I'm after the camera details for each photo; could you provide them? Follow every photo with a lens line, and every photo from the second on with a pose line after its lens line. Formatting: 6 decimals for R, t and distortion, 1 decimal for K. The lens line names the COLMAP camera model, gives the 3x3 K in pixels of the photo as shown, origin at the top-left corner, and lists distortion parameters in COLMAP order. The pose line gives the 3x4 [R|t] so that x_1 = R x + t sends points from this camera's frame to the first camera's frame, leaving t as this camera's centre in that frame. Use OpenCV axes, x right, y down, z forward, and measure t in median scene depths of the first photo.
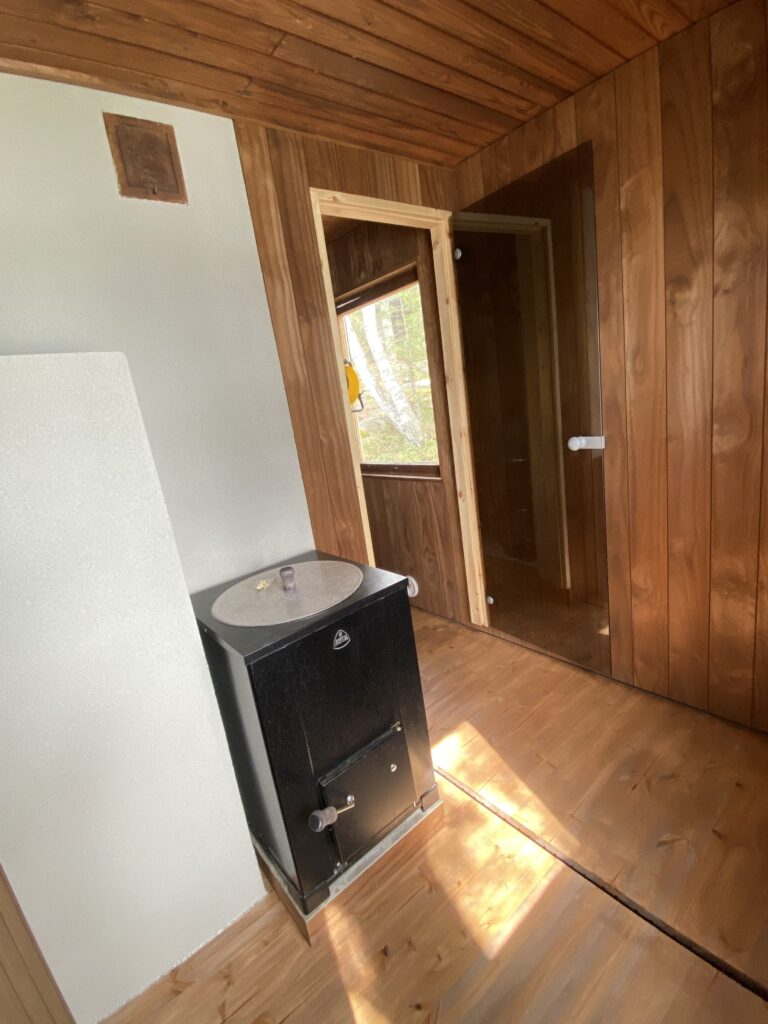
lens RADIAL K [[477.8, 0, 384.2], [0, 477.8, 506.7], [0, 0, 1]] dist [0.014825, -0.019345]
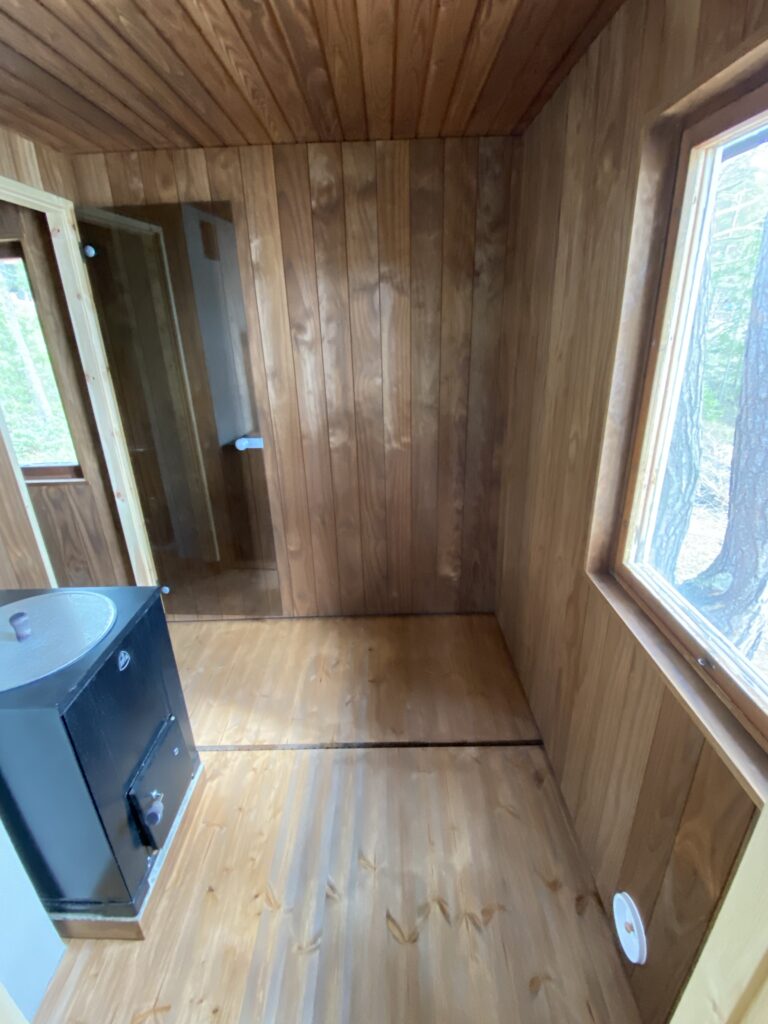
lens RADIAL K [[477.8, 0, 384.2], [0, 477.8, 506.7], [0, 0, 1]] dist [0.014825, -0.019345]
pose [[0.633807, -0.167104, 0.755225, -0.350037], [0.112026, 0.985922, 0.124133, -0.090385], [-0.765336, 0.005929, 0.643604, -0.087662]]
